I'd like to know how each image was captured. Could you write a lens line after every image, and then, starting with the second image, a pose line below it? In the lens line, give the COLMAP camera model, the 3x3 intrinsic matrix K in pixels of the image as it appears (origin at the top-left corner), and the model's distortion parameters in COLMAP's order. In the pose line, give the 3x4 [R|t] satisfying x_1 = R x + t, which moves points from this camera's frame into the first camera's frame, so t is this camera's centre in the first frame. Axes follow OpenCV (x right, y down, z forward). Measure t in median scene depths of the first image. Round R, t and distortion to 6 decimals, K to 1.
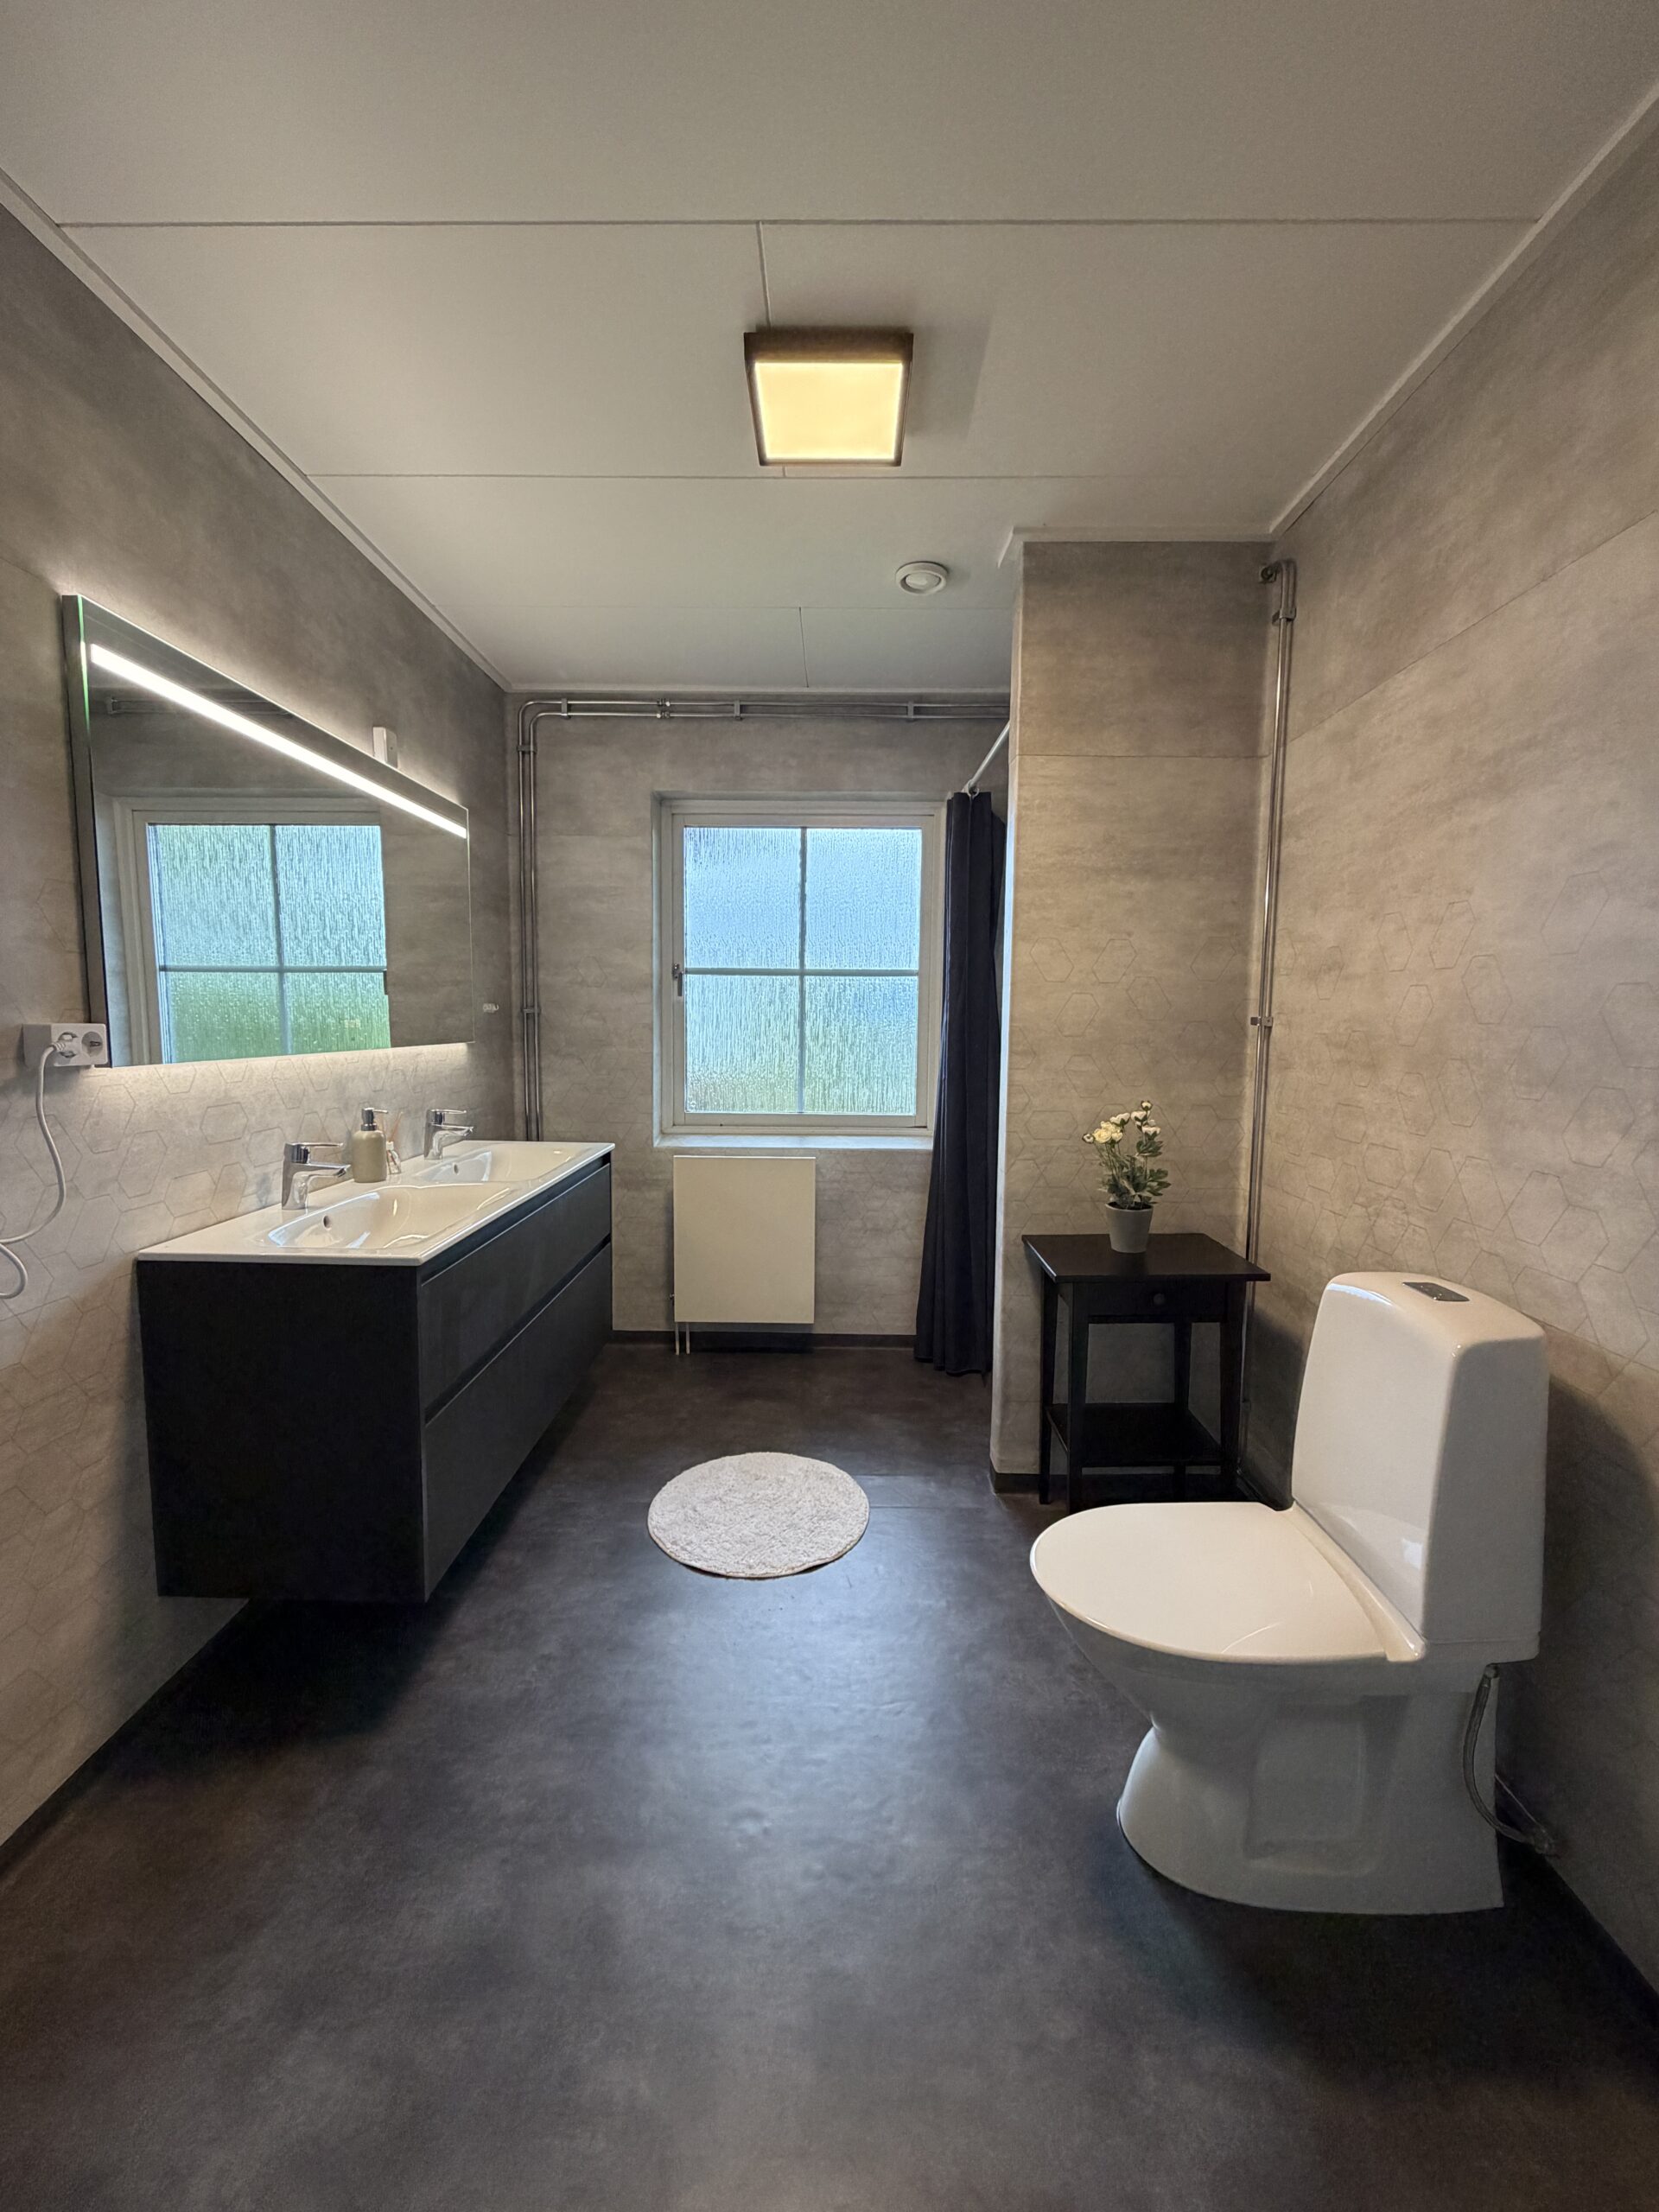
lens RADIAL K [[873.2, 0, 829.5], [0, 873.2, 1106.0], [0, 0, 1]] dist [-0.000351, 0.000026]
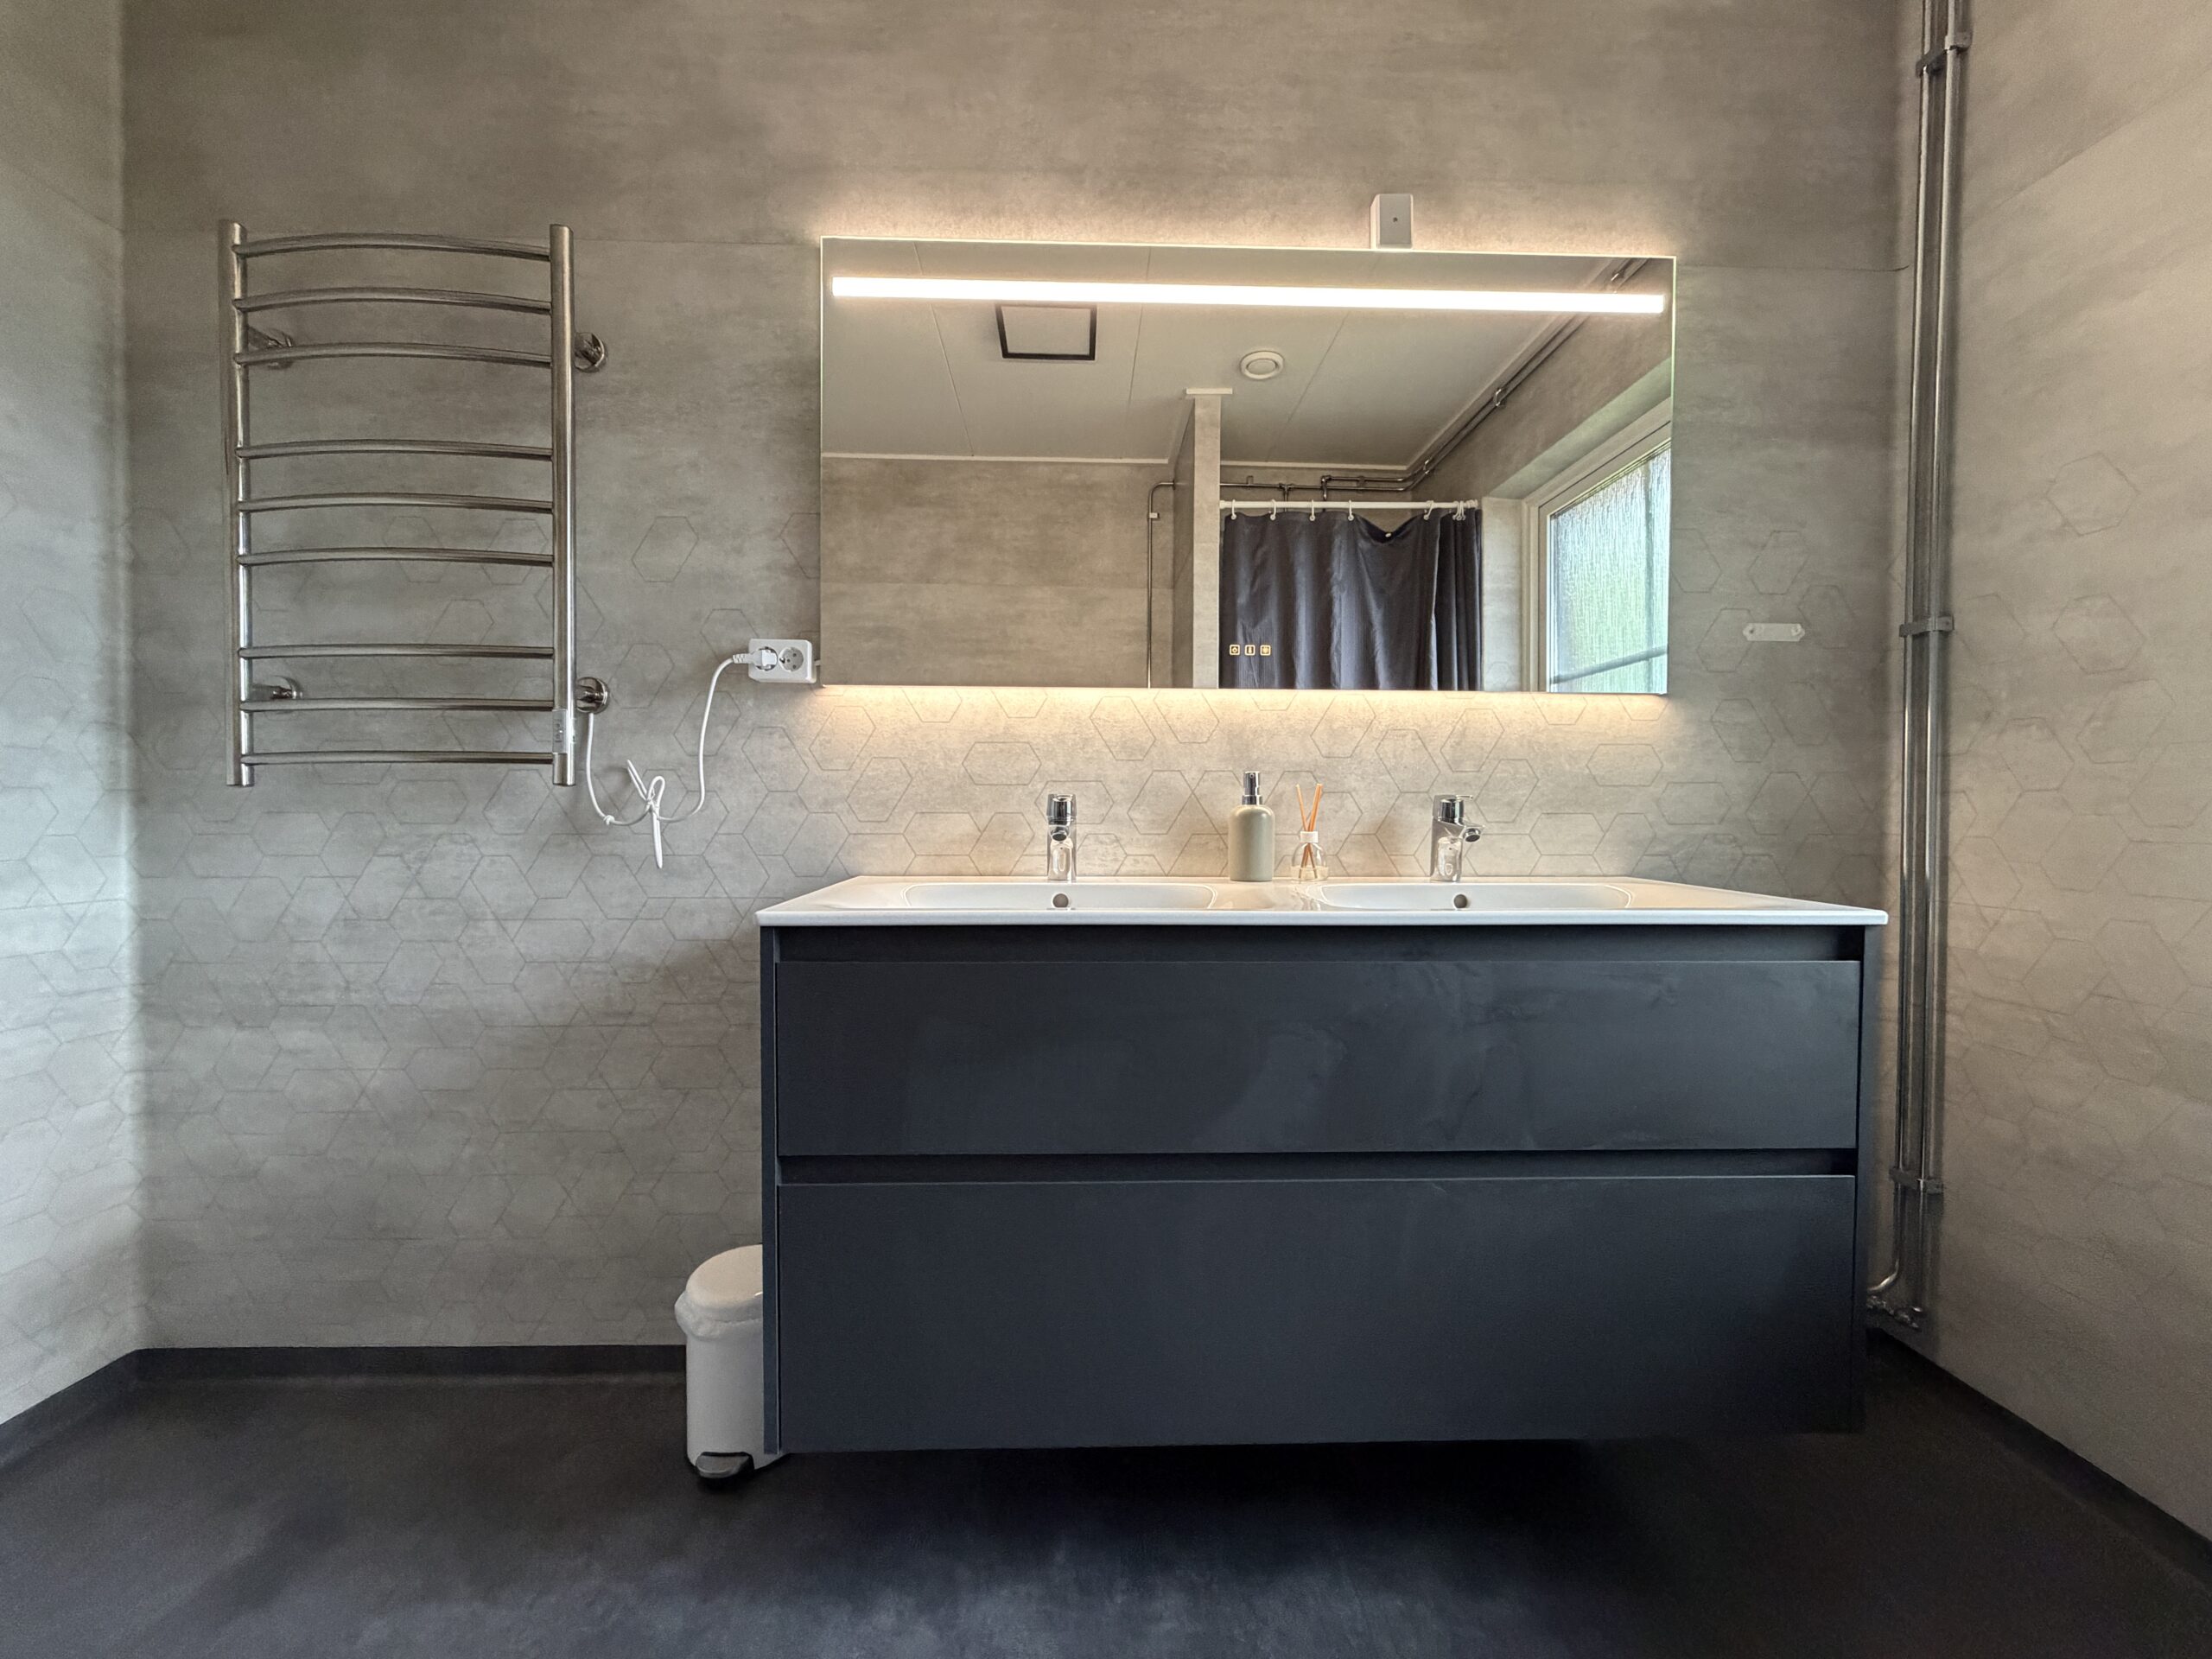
lens RADIAL K [[873.2, 0, 1106.0], [0, 873.2, 829.5], [0, 0, 1]] dist [-0.000351, 0.000026]
pose [[0.039193, 0.008052, -0.999199, 0.148863], [-0.107107, 0.994240, 0.003811, 0.060354], [0.993475, 0.106871, 0.039829, 0.924510]]
